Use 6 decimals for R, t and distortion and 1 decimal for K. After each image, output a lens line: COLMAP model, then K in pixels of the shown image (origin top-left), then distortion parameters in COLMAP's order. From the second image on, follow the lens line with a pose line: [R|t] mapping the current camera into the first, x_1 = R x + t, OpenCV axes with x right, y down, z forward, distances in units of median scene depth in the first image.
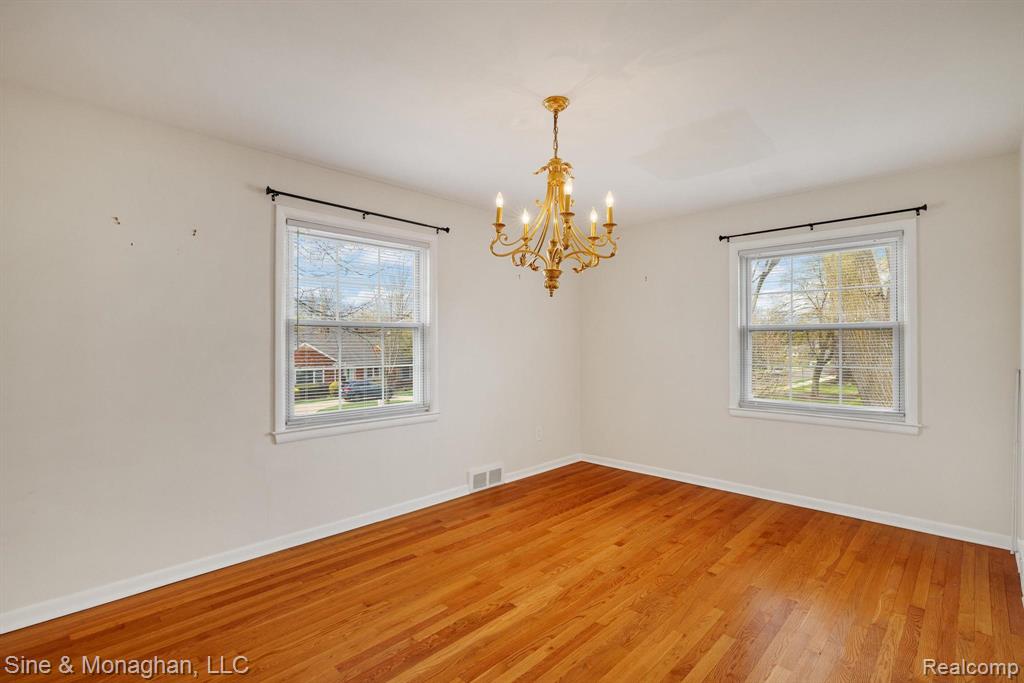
lens RADIAL K [[472.8, 0, 512.0], [0, 472.8, 341.5], [0, 0, 1]] dist [-0.000842, 0.000200]
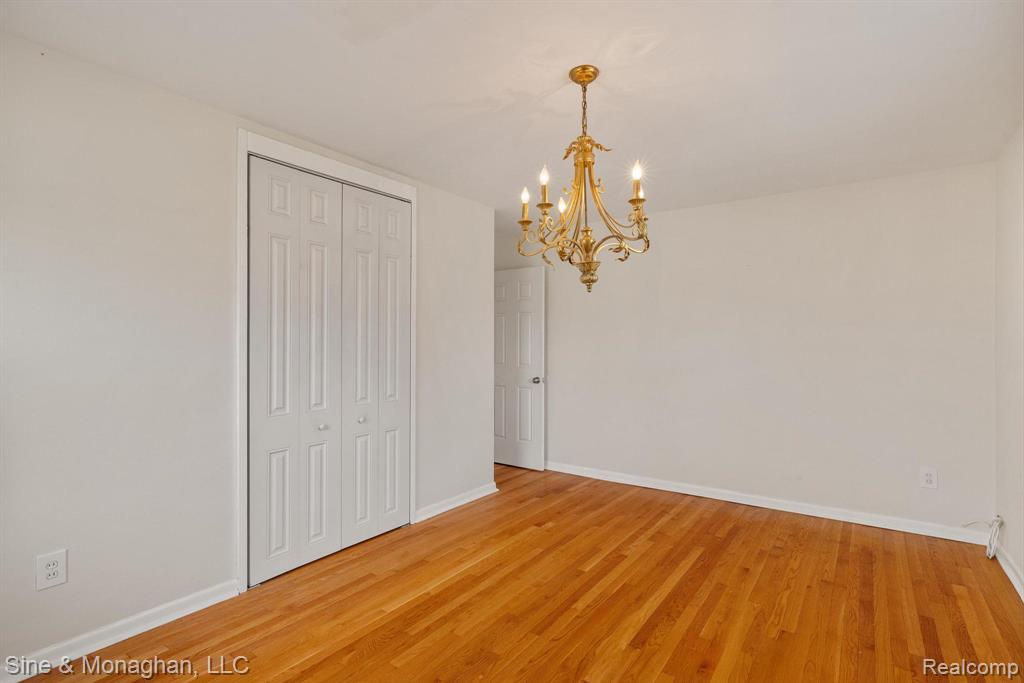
lens RADIAL K [[493.7, 0, 512.0], [0, 493.7, 341.5], [0, 0, 1]] dist [-0.001824, 0.000633]
pose [[-0.988176, -0.002014, -0.153308, 0.280365], [-0.001195, 0.999985, -0.005433, 0.002840], [0.153317, -0.005186, -0.988163, 1.441900]]
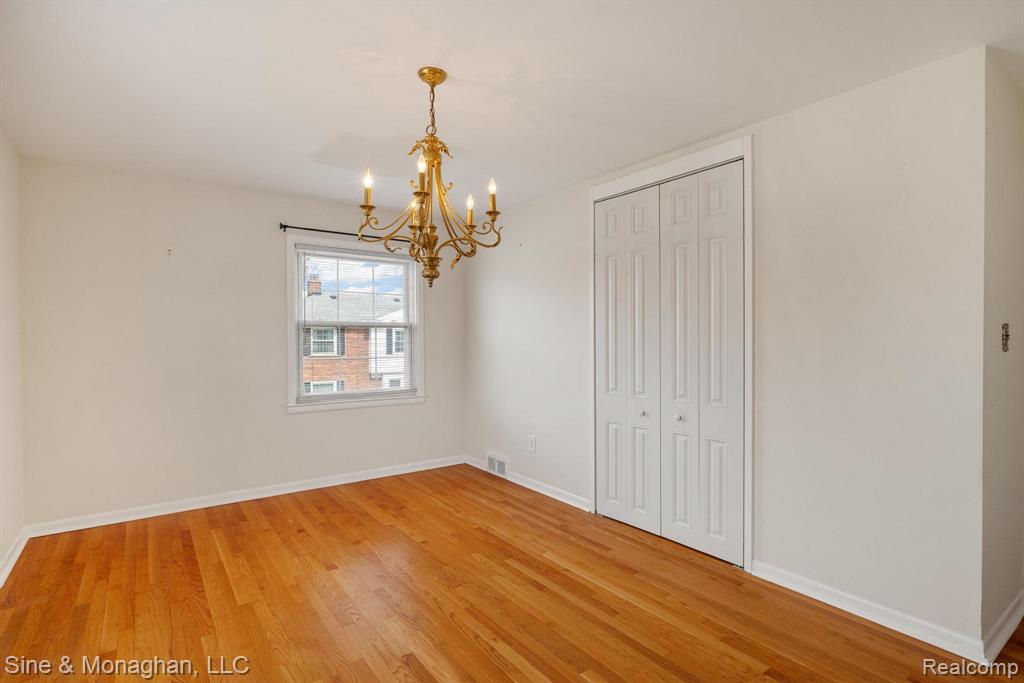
lens RADIAL K [[508.4, 0, 514.2], [0, 508.4, 342.6], [0, 0, 1]] dist [-0.004462, -0.000238]
pose [[0.158967, -0.007603, 0.987255, -0.650089], [-0.003794, 0.999958, 0.008311, 0.002699], [-0.987277, -0.005067, 0.158931, 0.523870]]
